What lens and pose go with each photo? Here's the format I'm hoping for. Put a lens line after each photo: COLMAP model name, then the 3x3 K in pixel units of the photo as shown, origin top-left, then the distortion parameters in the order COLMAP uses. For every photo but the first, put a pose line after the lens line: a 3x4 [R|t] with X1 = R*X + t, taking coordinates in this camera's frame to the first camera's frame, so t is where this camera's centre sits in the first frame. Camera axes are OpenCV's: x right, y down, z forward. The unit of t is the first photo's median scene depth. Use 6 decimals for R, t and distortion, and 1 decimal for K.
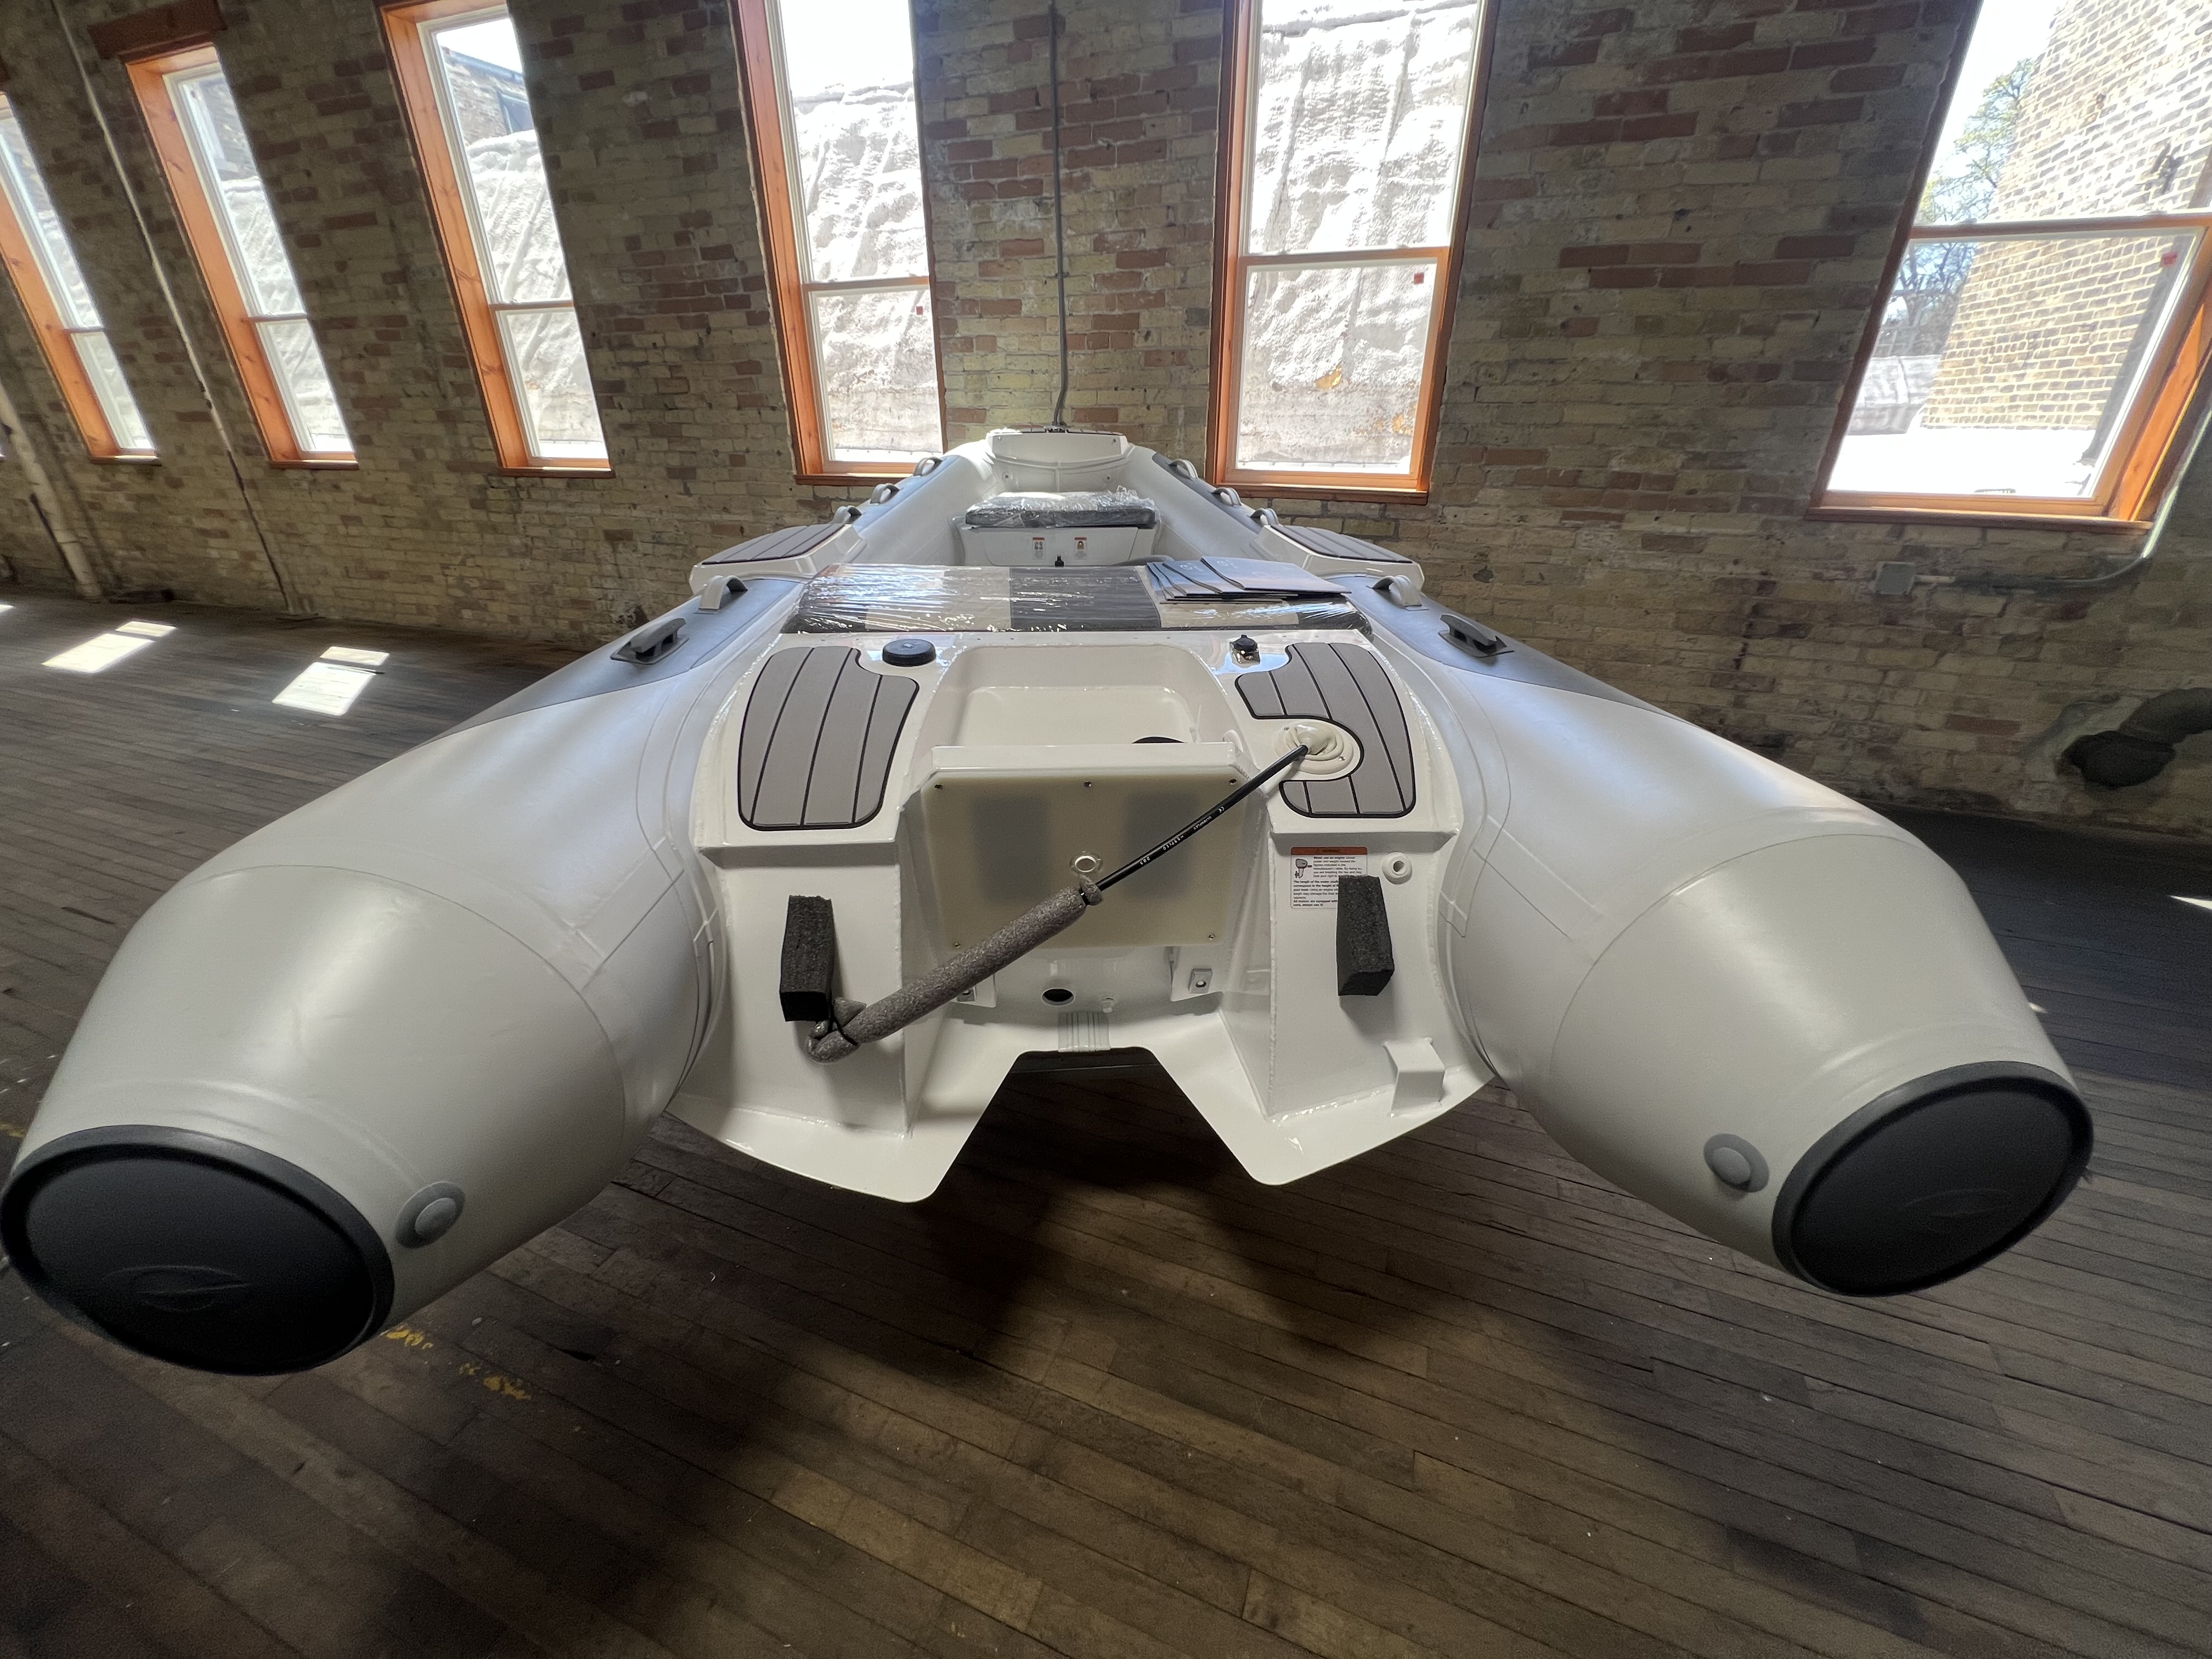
lens RADIAL K [[898.8, 0, 1140.8], [0, 898.8, 827.9], [0, 0, 1]] dist [-0.001678, -0.000060]
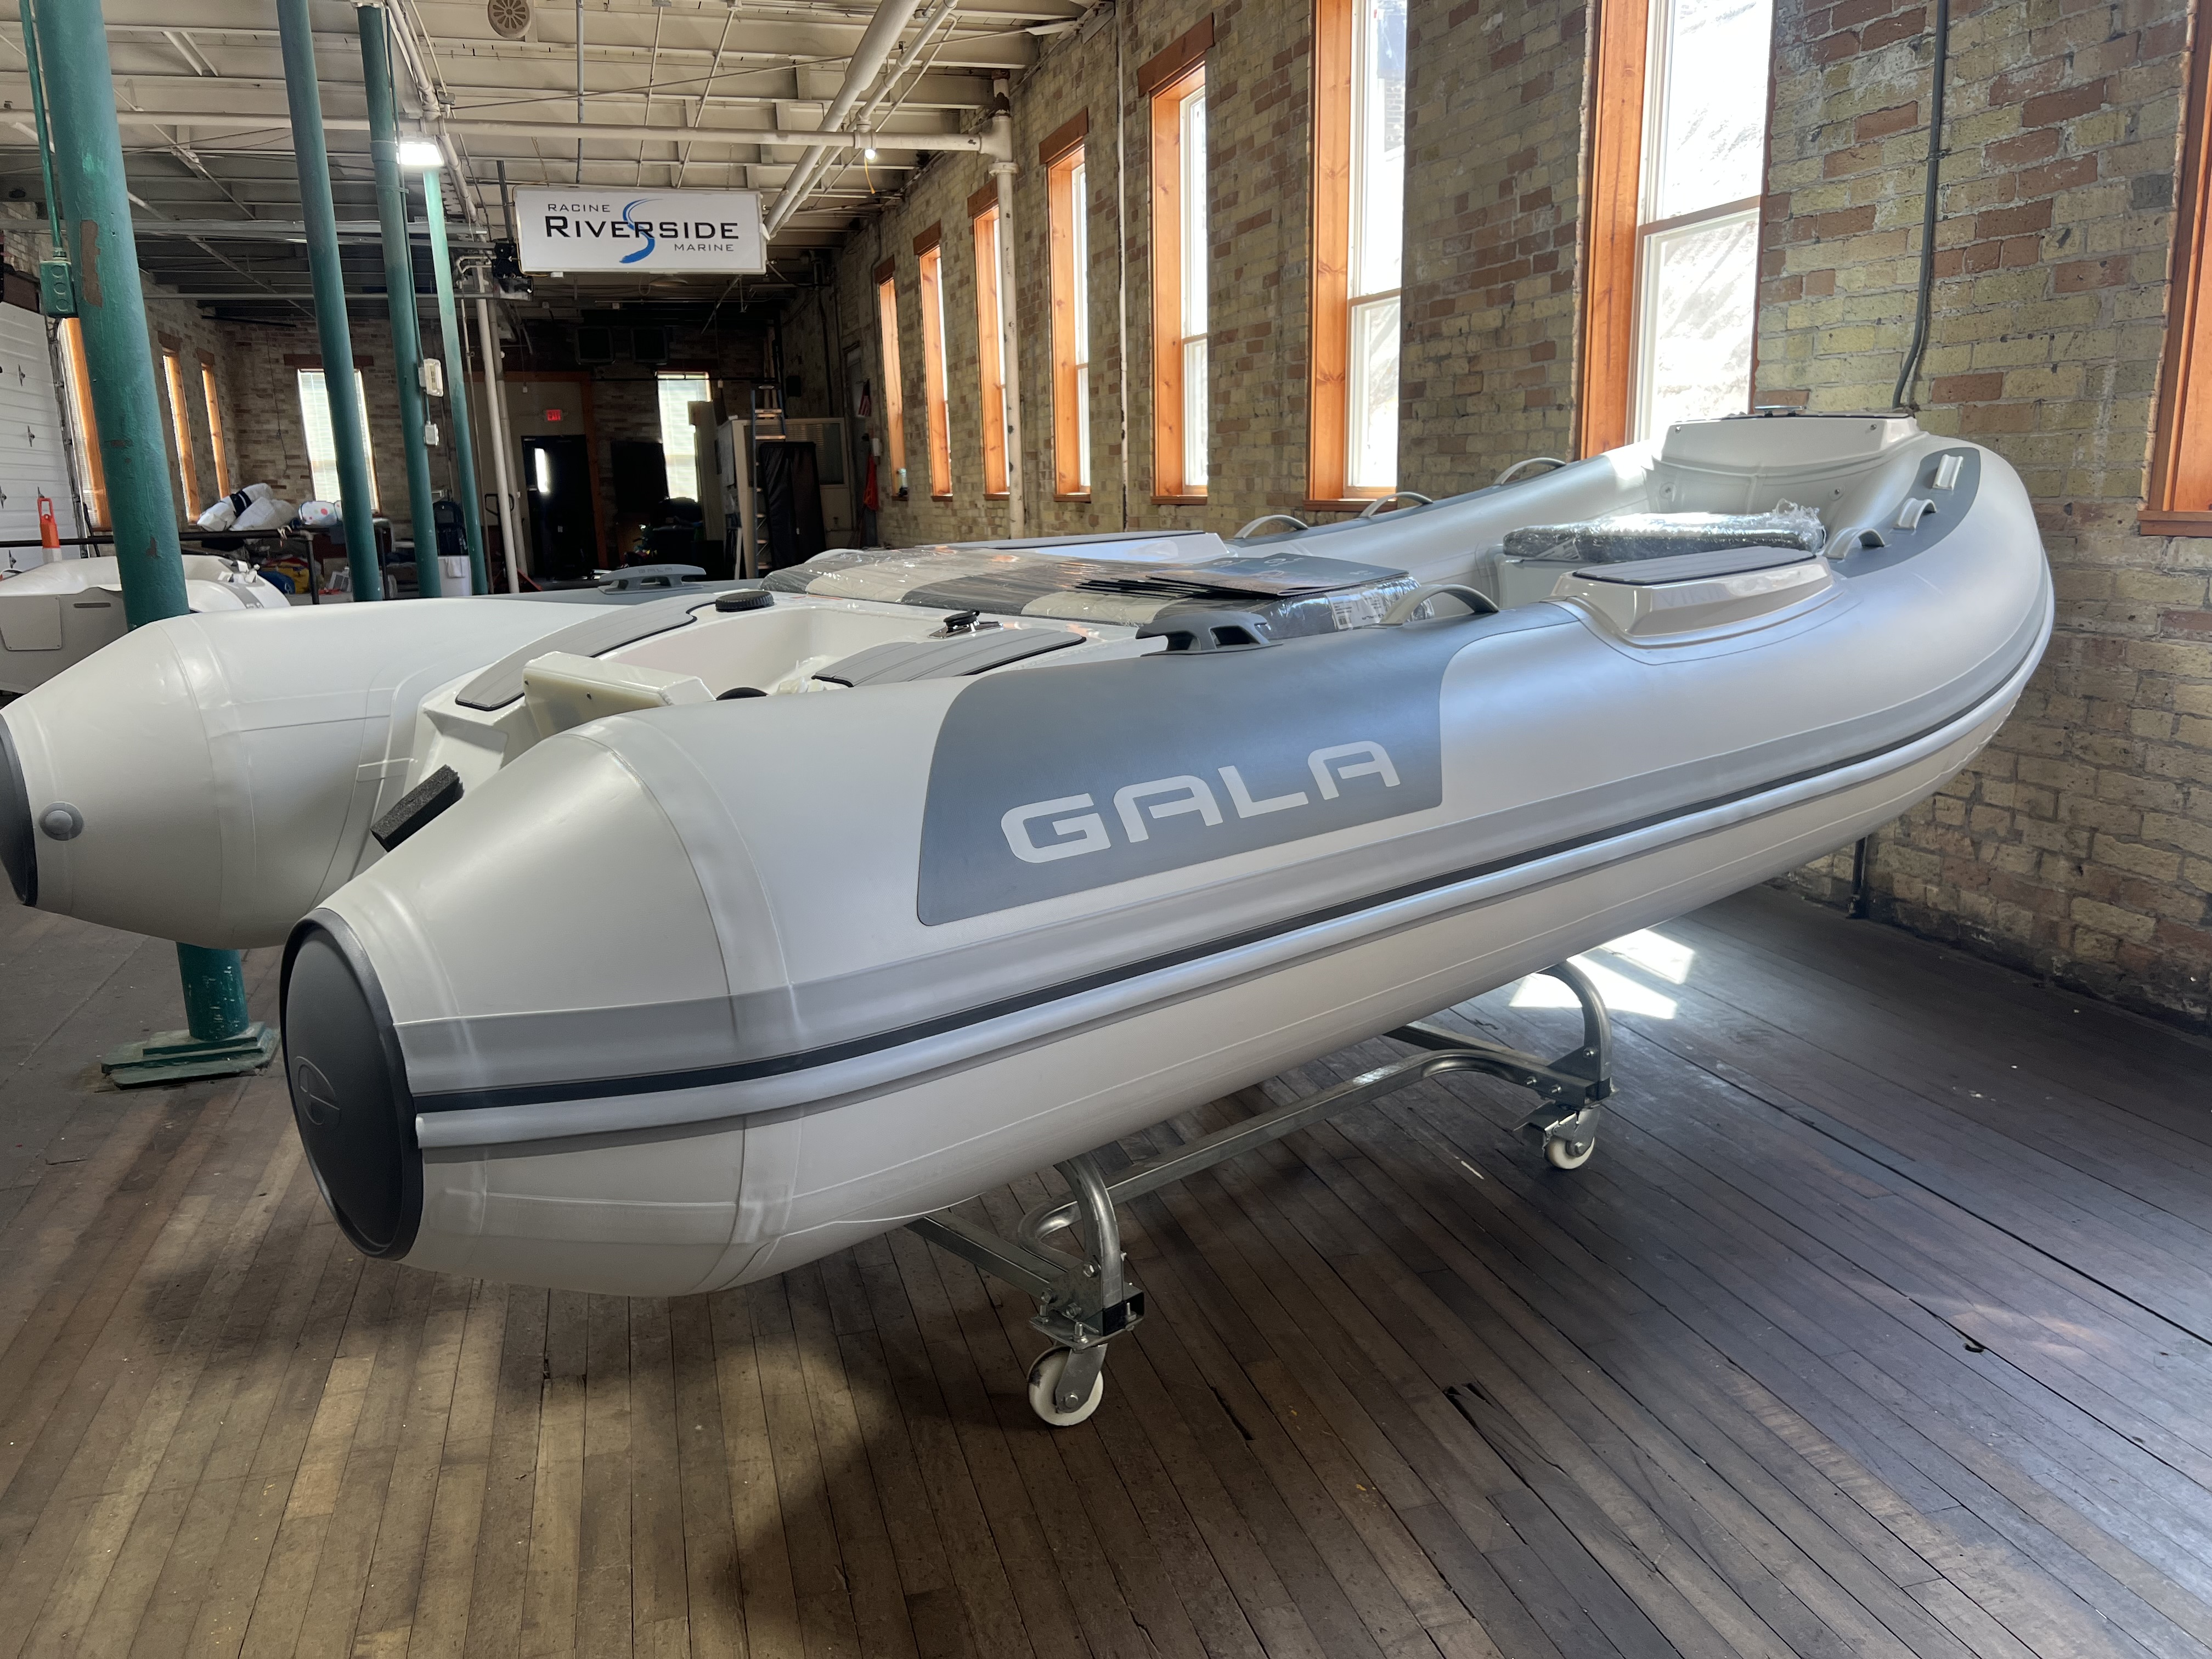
lens RADIAL K [[1737.7, 0, 1119.7], [0, 1737.7, 826.9], [0, 0, 1]] dist [0.034117, -0.046033]
pose [[0.596387, 0.146341, -0.789244, 0.520494], [-0.317536, 0.946048, -0.064528, 0.007369], [0.737220, 0.289097, 0.610679, 0.087395]]
